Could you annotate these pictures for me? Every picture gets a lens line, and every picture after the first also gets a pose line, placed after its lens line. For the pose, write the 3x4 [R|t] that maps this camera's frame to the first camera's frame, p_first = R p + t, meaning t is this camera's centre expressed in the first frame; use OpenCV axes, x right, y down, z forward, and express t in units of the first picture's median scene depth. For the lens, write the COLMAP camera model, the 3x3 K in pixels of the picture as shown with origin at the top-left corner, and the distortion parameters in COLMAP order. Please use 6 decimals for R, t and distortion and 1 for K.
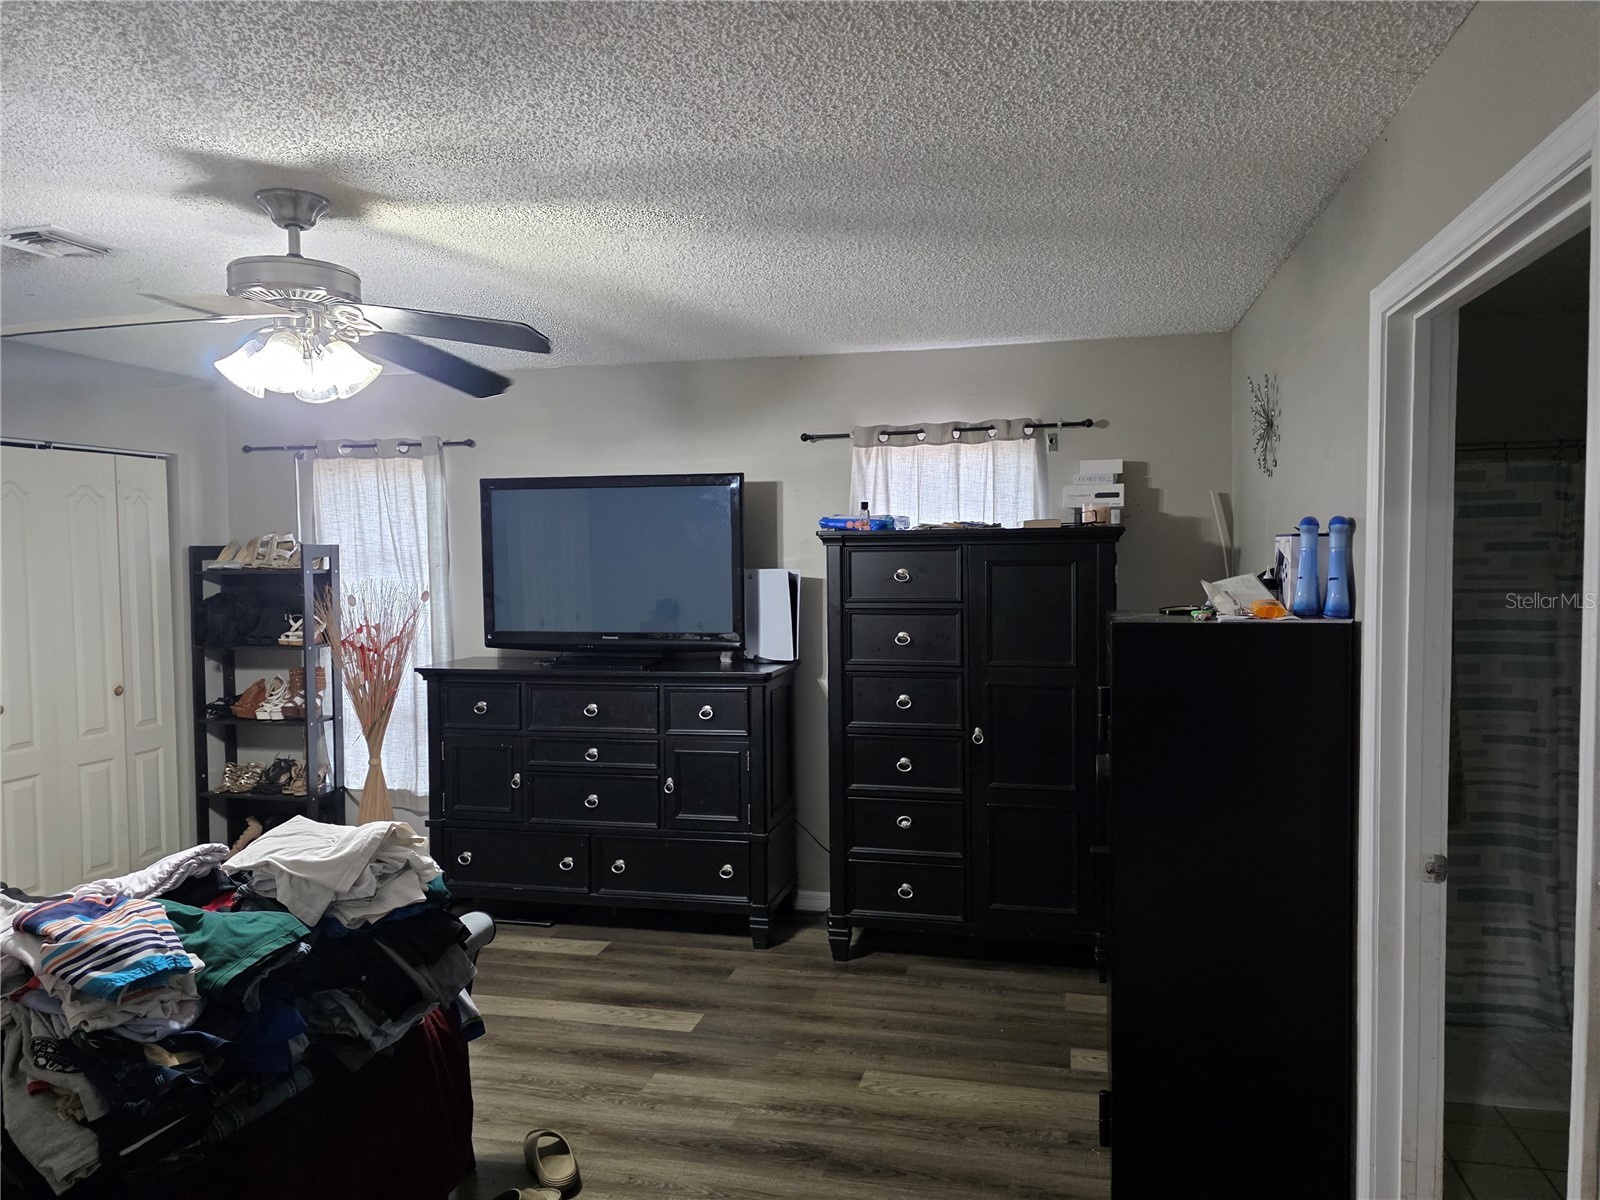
lens RADIAL K [[1052.3, 0, 795.0], [0, 1052.3, 604.8], [0, 0, 1]] dist [0.069615, -0.067859]
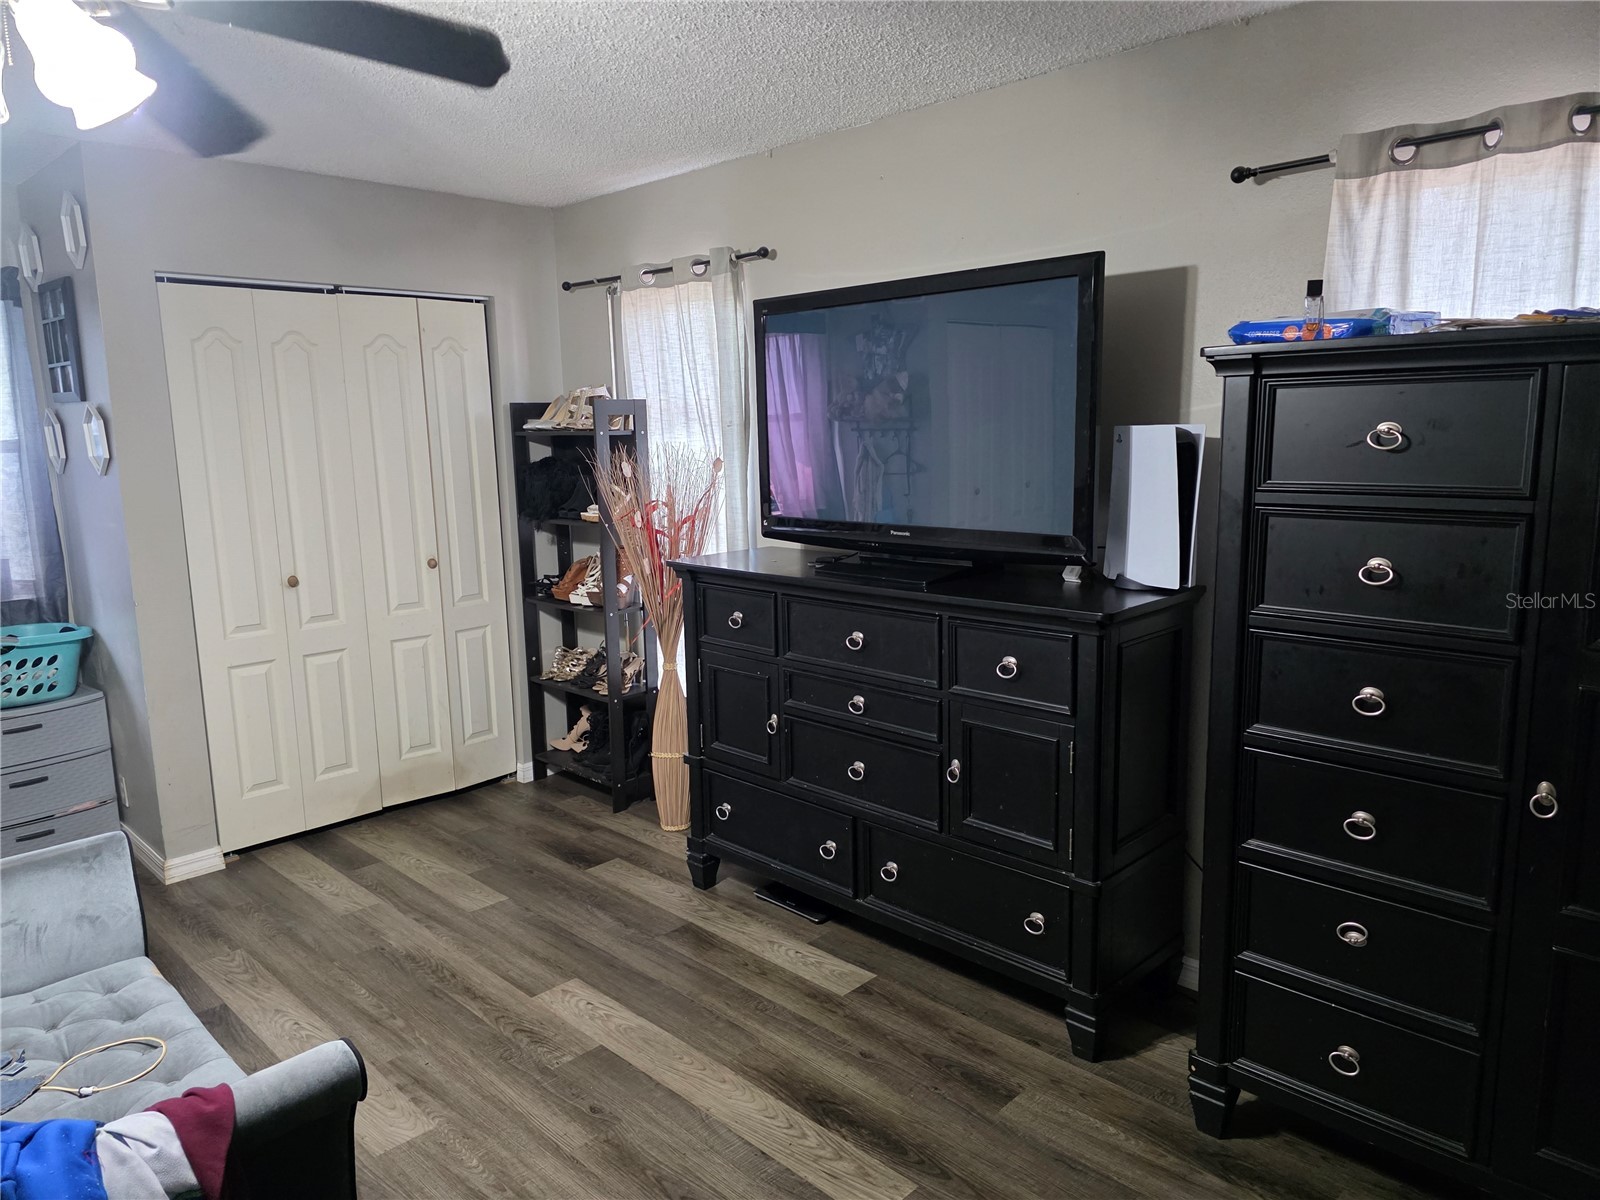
lens RADIAL K [[1052.3, 0, 795.0], [0, 1052.3, 604.8], [0, 0, 1]] dist [0.069615, -0.067859]
pose [[0.863188, 0.080095, -0.498489, 0.103910], [-0.014833, 0.990933, 0.133534, -0.011775], [0.504665, -0.107871, 0.856550, 0.403070]]
